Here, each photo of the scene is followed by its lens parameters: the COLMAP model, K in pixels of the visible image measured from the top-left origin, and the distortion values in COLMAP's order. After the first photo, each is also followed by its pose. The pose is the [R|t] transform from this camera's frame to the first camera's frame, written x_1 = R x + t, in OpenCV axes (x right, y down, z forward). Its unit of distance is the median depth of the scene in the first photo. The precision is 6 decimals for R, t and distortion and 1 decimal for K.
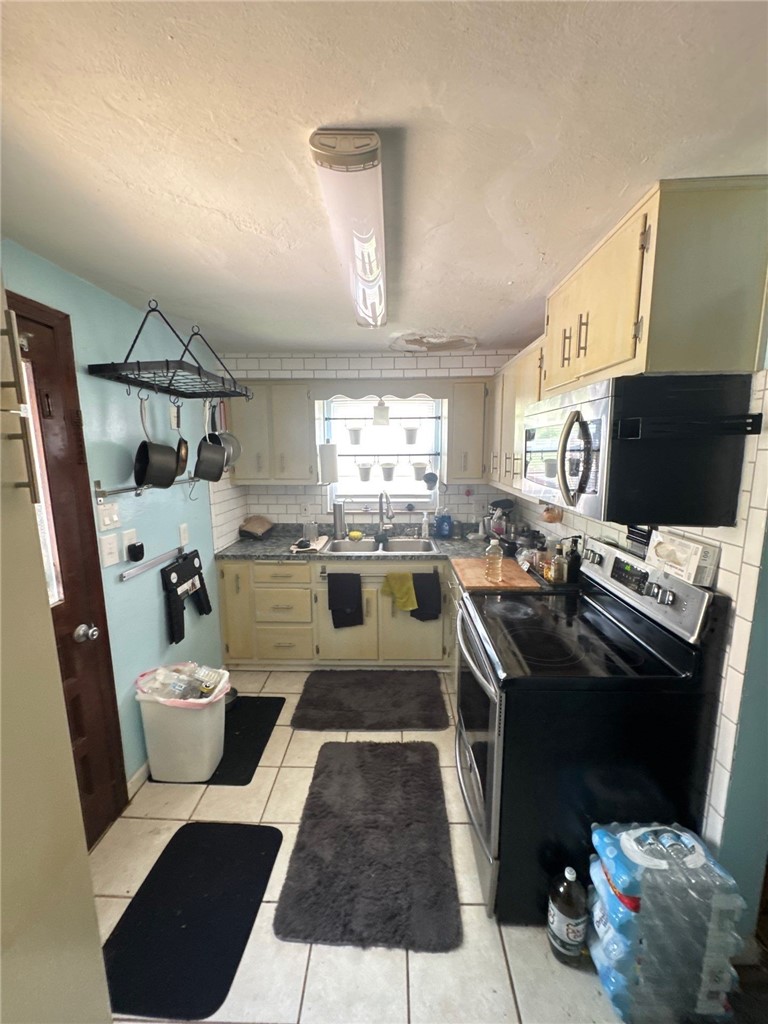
lens RADIAL K [[406.2, 0, 384.0], [0, 406.2, 512.0], [0, 0, 1]] dist [-0.000360, -0.000147]
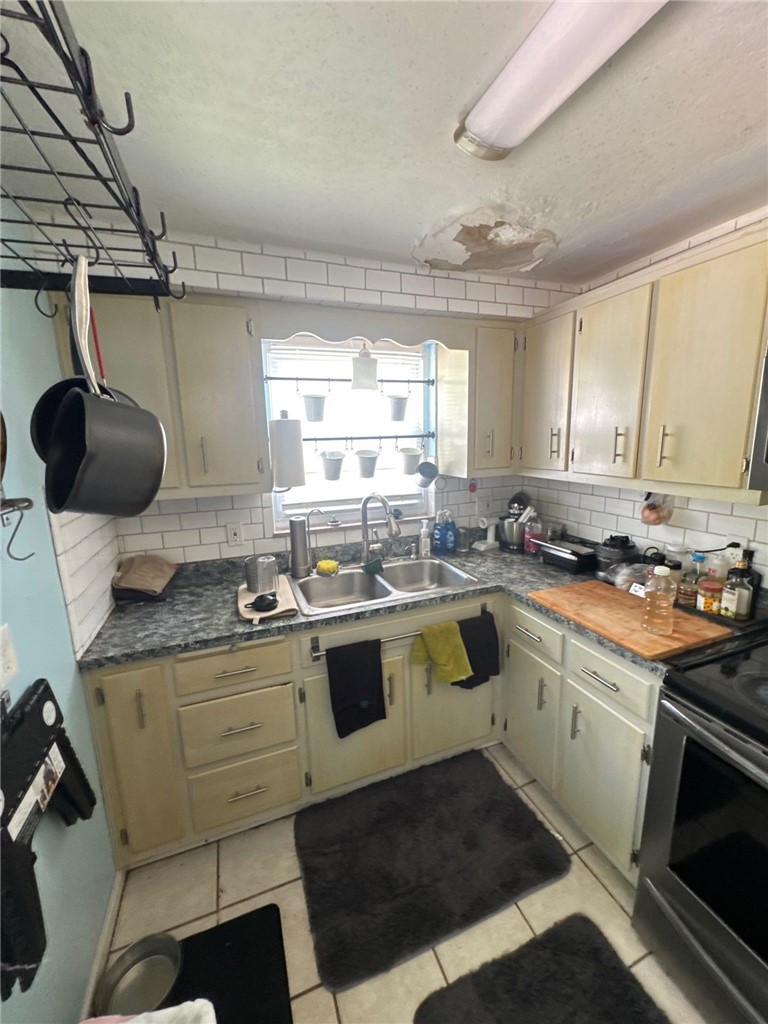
lens RADIAL K [[406.2, 0, 384.0], [0, 406.2, 512.0], [0, 0, 1]] dist [-0.000360, -0.000147]
pose [[0.922394, -0.088670, 0.375935, -0.252182], [0.077513, 0.995987, 0.044733, -0.055667], [-0.378393, -0.012122, 0.925565, 0.442658]]
